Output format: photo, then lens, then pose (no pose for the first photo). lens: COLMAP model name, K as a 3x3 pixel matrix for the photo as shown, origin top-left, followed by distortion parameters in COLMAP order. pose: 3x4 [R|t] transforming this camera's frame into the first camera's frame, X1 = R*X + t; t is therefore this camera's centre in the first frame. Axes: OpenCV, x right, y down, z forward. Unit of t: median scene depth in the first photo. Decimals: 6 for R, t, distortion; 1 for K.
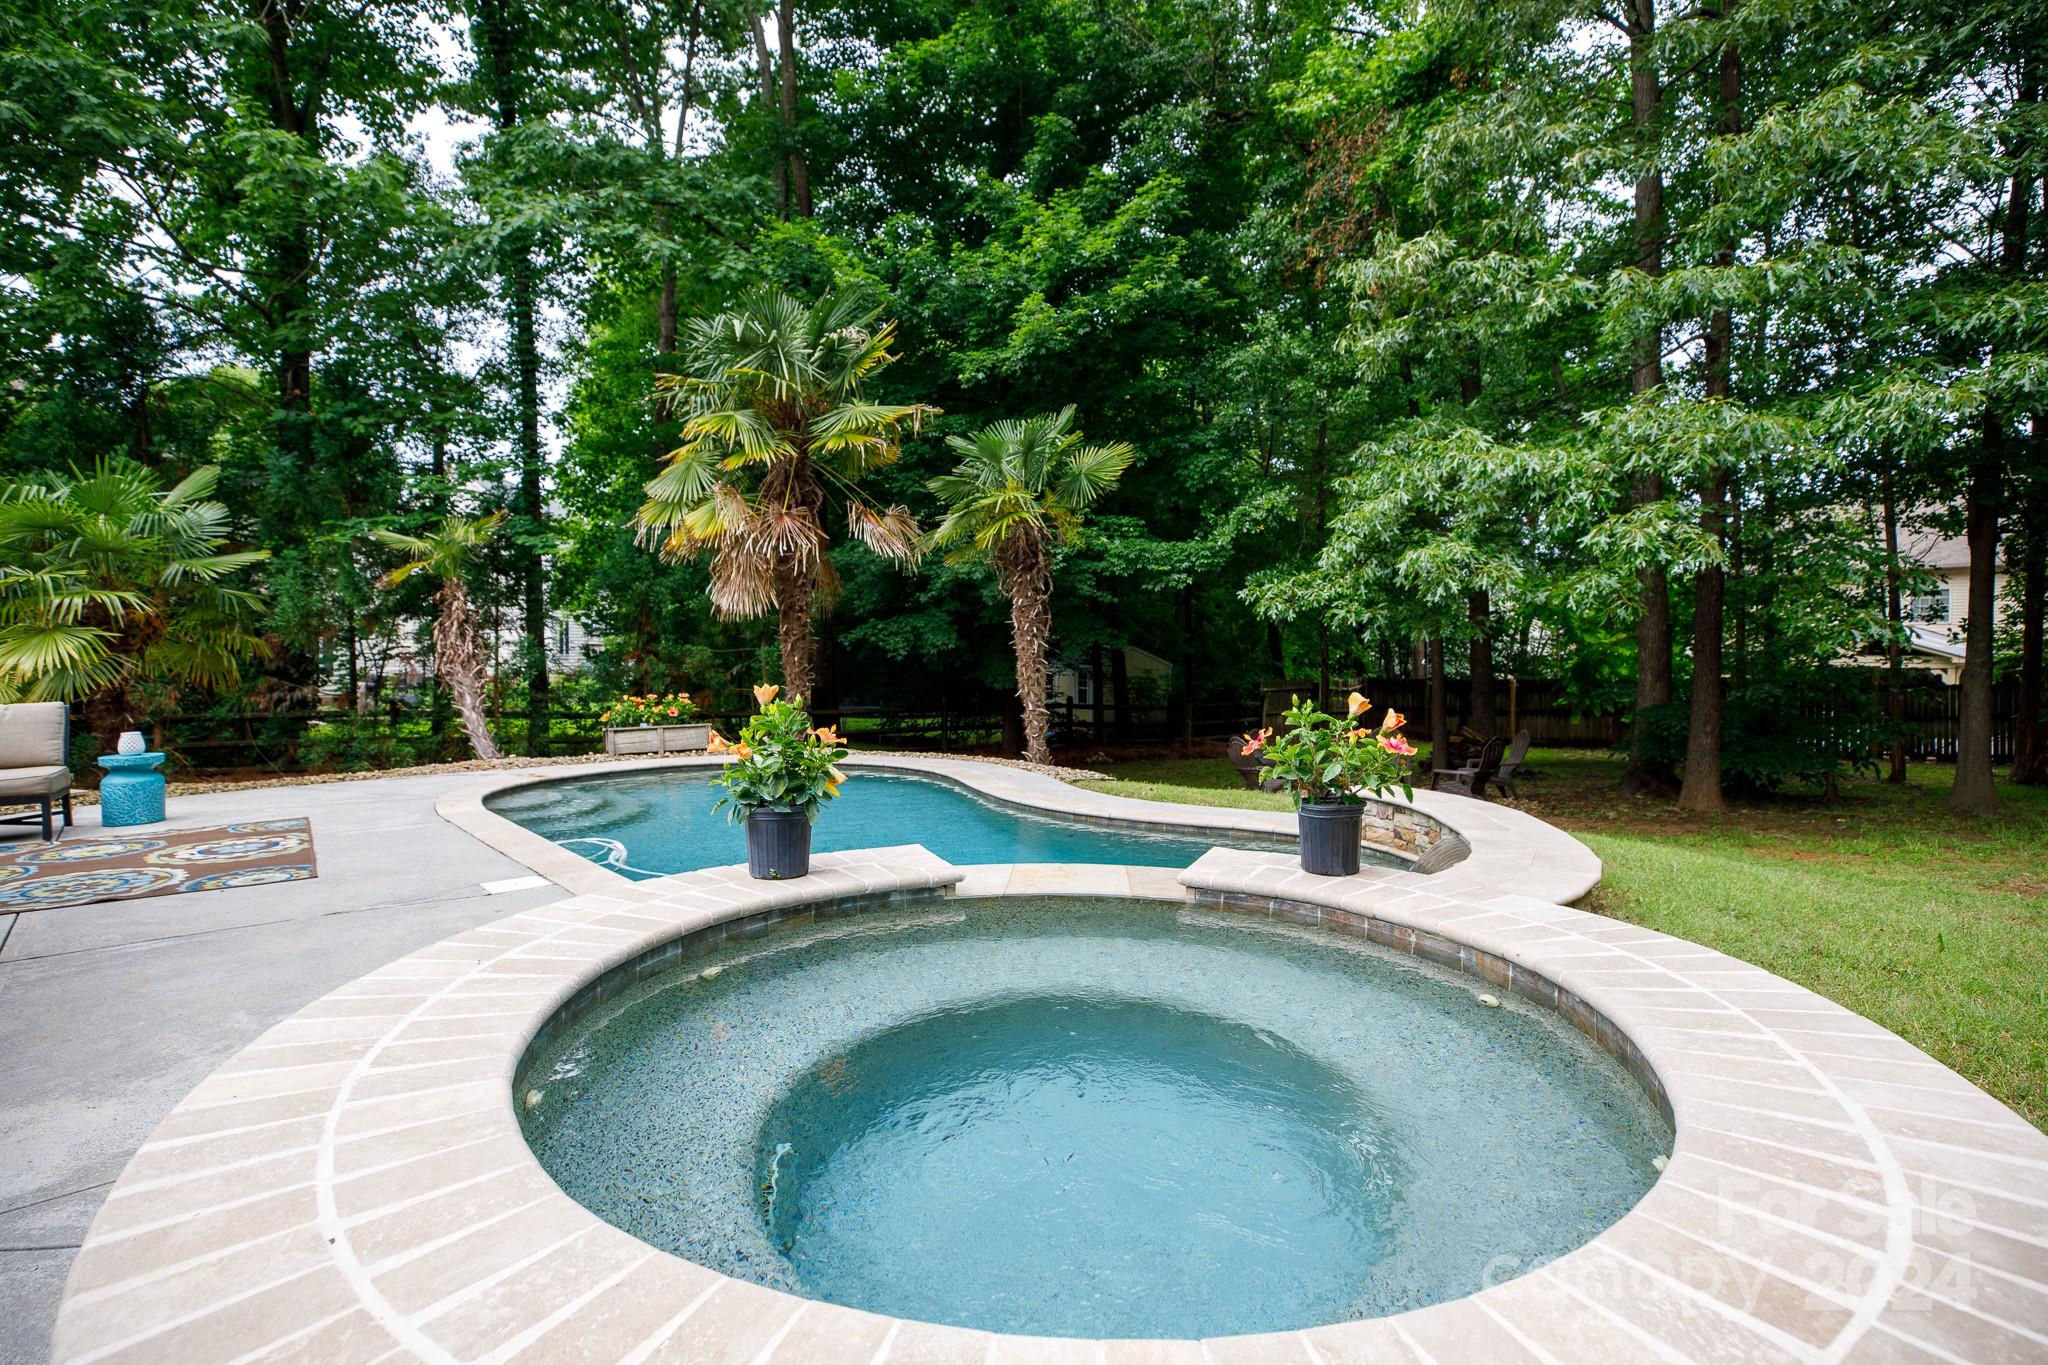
lens RADIAL K [[1012.7, 0, 1024.0], [0, 1012.7, 682.5], [0, 0, 1]] dist [-0.037629, 0.012795]
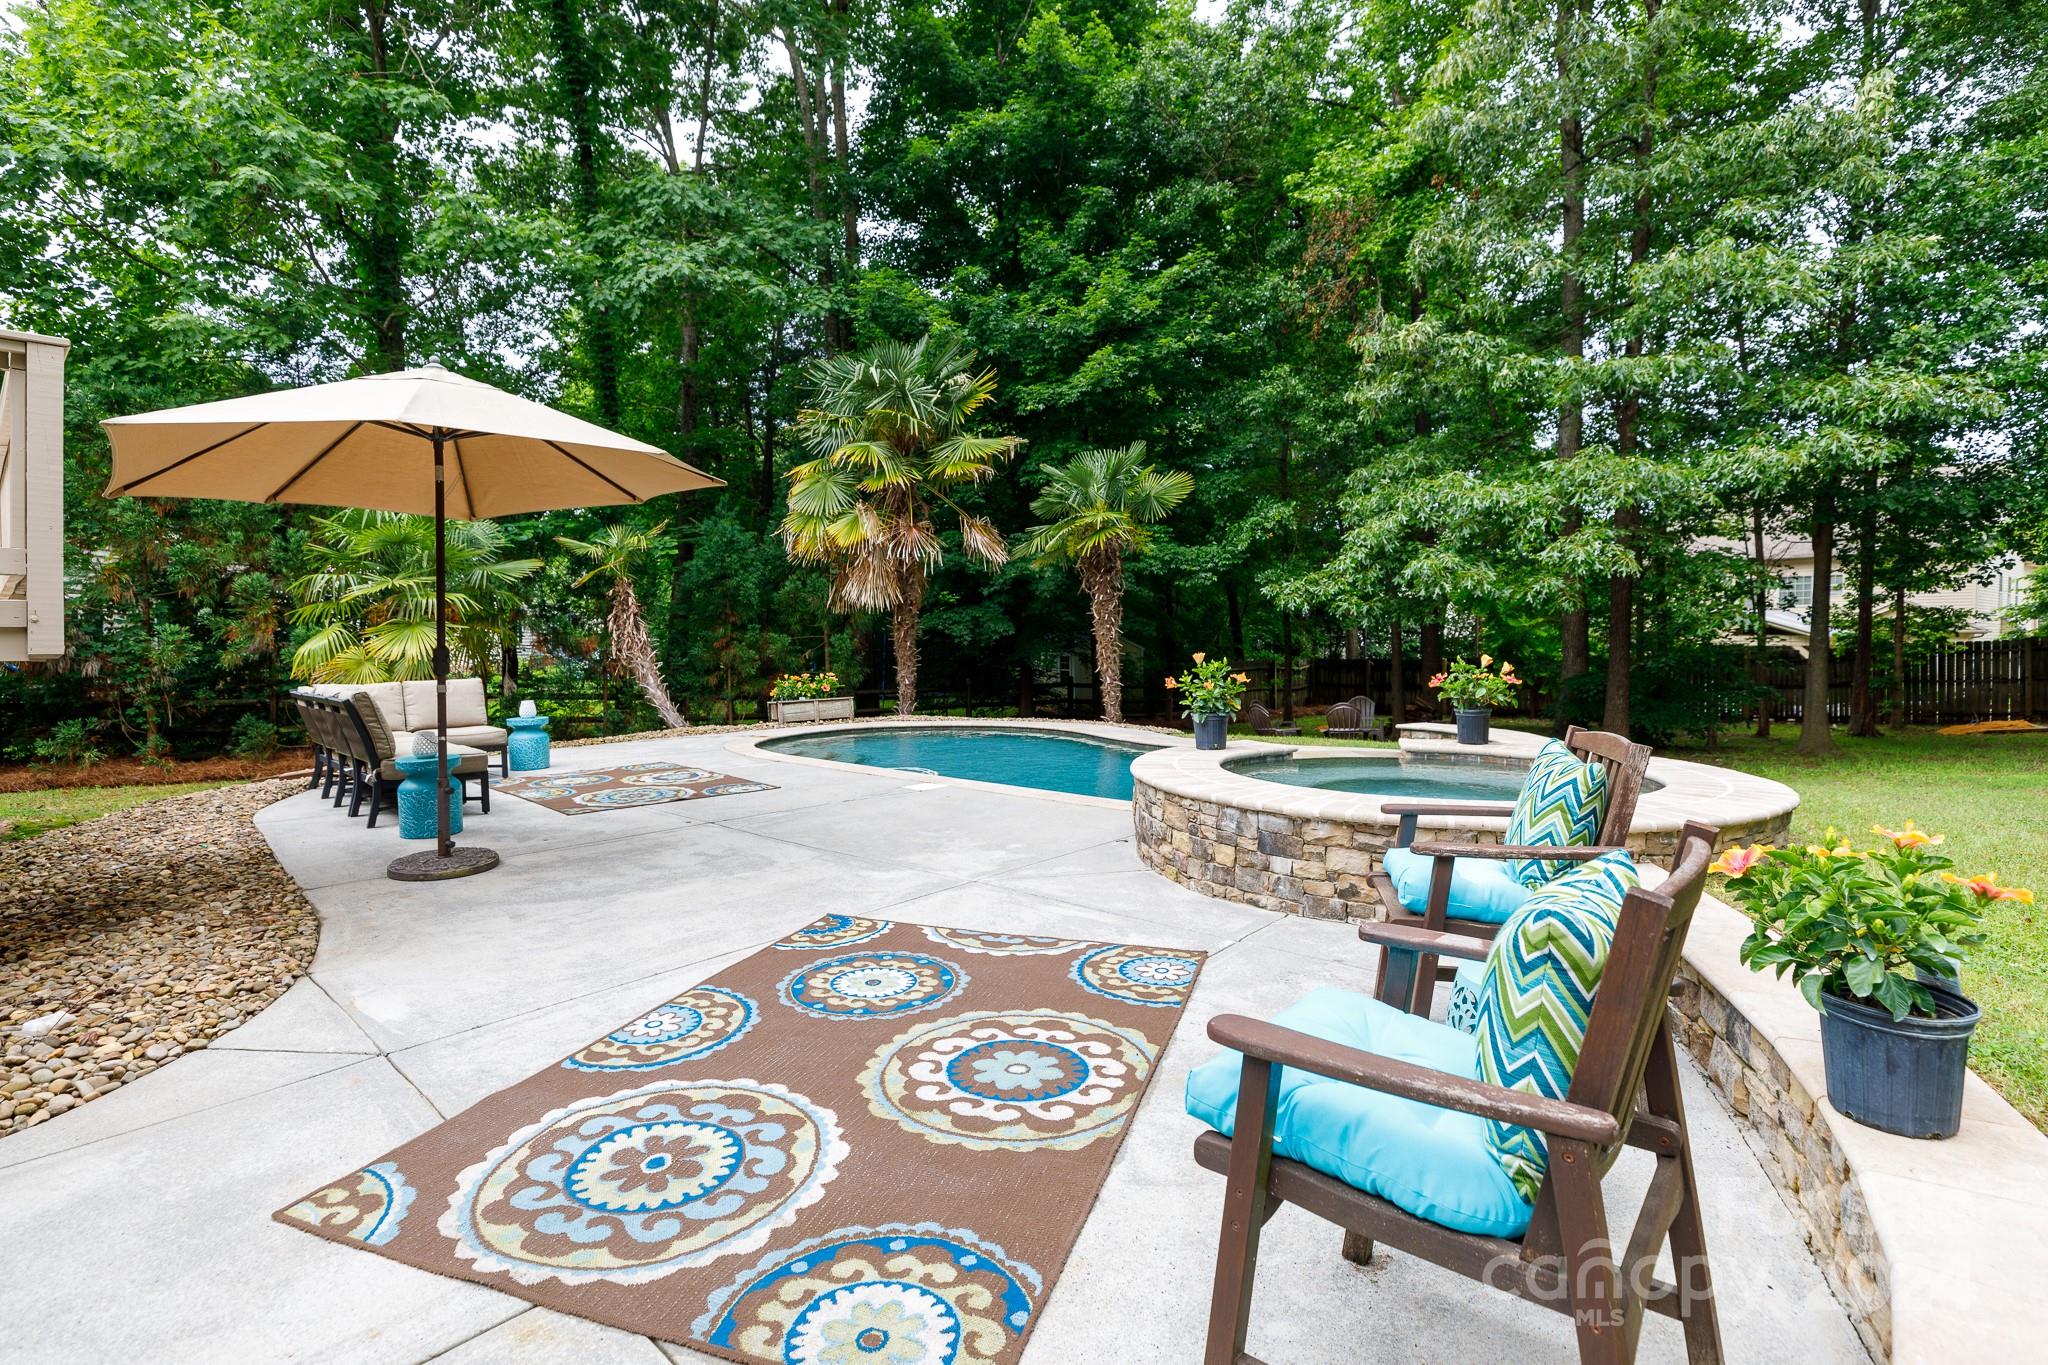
lens RADIAL K [[1035.8, 0, 1023.2], [0, 1035.8, 689.6], [0, 0, 1]] dist [-0.001000, -0.000048]
pose [[0.995489, -0.011312, 0.094197, -0.221631], [0.009418, 0.999745, 0.020530, 0.007648], [-0.094405, -0.019550, 0.995342, -0.277119]]
